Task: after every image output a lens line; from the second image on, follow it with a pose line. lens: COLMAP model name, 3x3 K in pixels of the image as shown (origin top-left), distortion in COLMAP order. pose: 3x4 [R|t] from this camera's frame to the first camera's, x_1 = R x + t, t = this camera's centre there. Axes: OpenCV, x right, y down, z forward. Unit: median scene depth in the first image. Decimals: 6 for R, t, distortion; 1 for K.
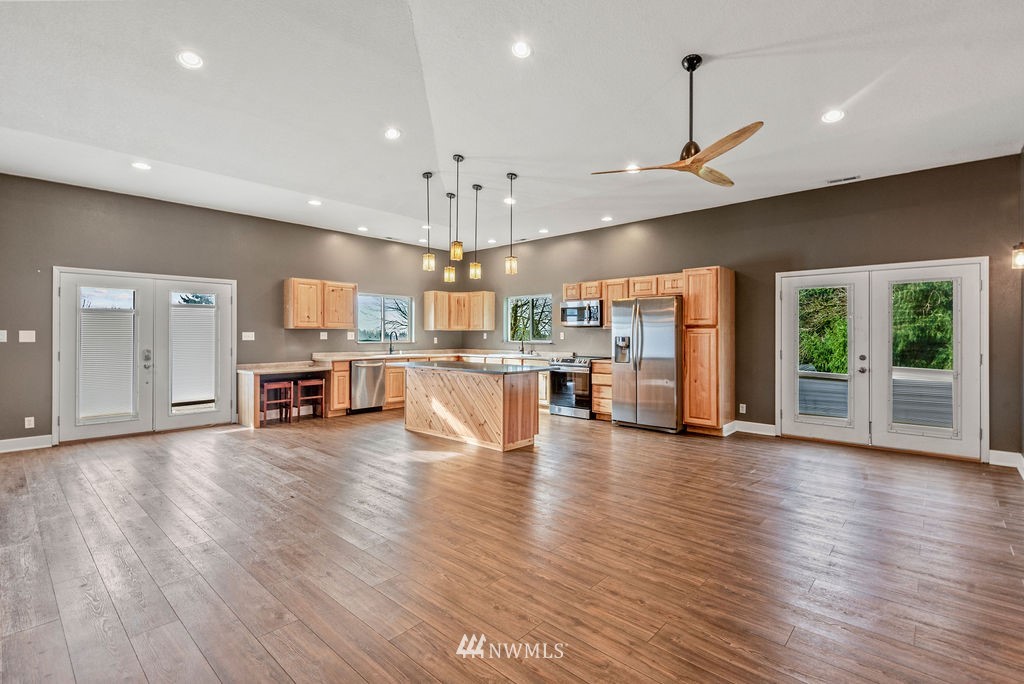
lens RADIAL K [[465.6, 0, 524.6], [0, 465.6, 336.7], [0, 0, 1]] dist [0.021905, -0.011769]
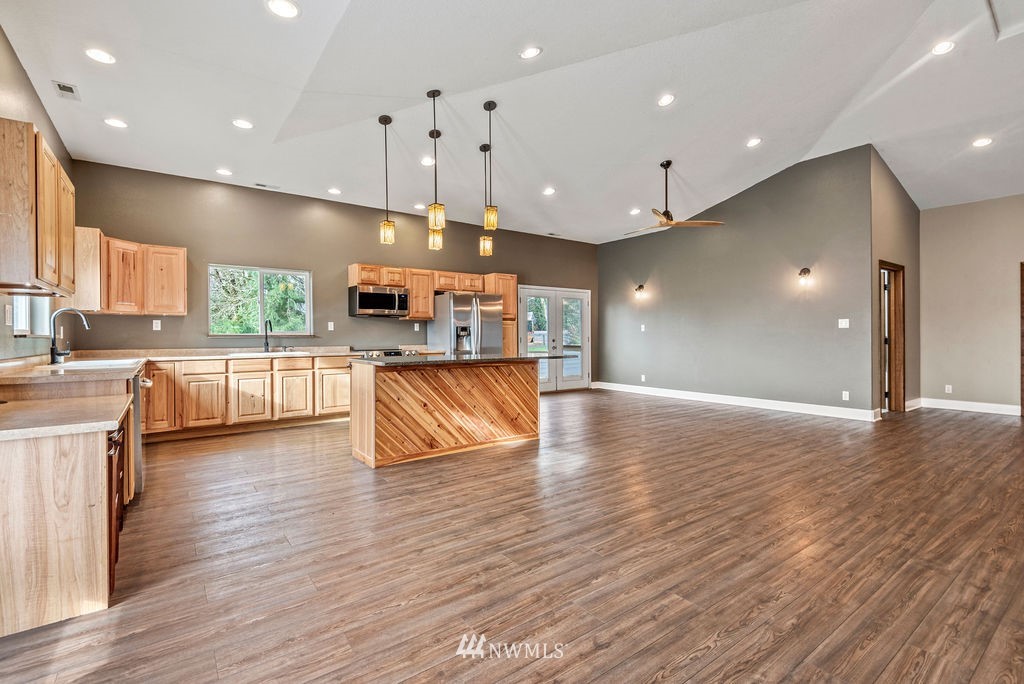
lens RADIAL K [[465.6, 0, 512.8], [0, 465.6, 337.4], [0, 0, 1]] dist [0.021905, -0.011769]
pose [[0.199465, -0.003783, 0.979898, -0.721409], [0.009583, 0.999952, 0.001910, 0.021144], [-0.979858, 0.009009, 0.199491, 0.602990]]
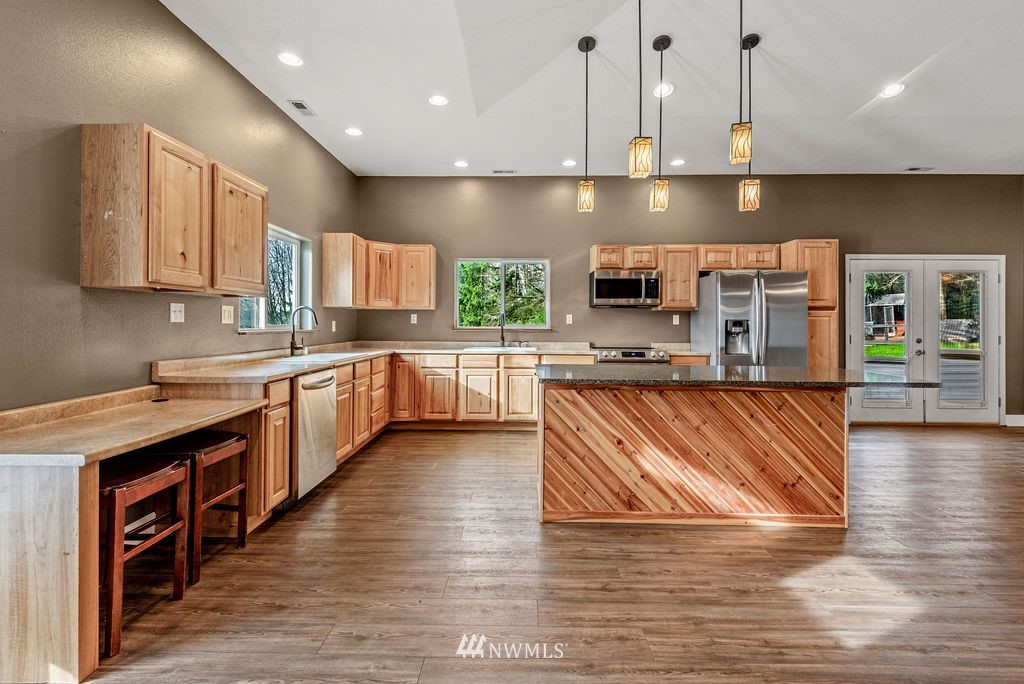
lens RADIAL K [[465.6, 0, 513.8], [0, 465.6, 323.2], [0, 0, 1]] dist [0.021905, -0.011769]
pose [[0.760245, 0.003022, 0.649630, -0.494301], [-0.001810, 0.999995, -0.002534, 0.007042], [-0.649634, 0.000750, 0.760246, 0.588010]]
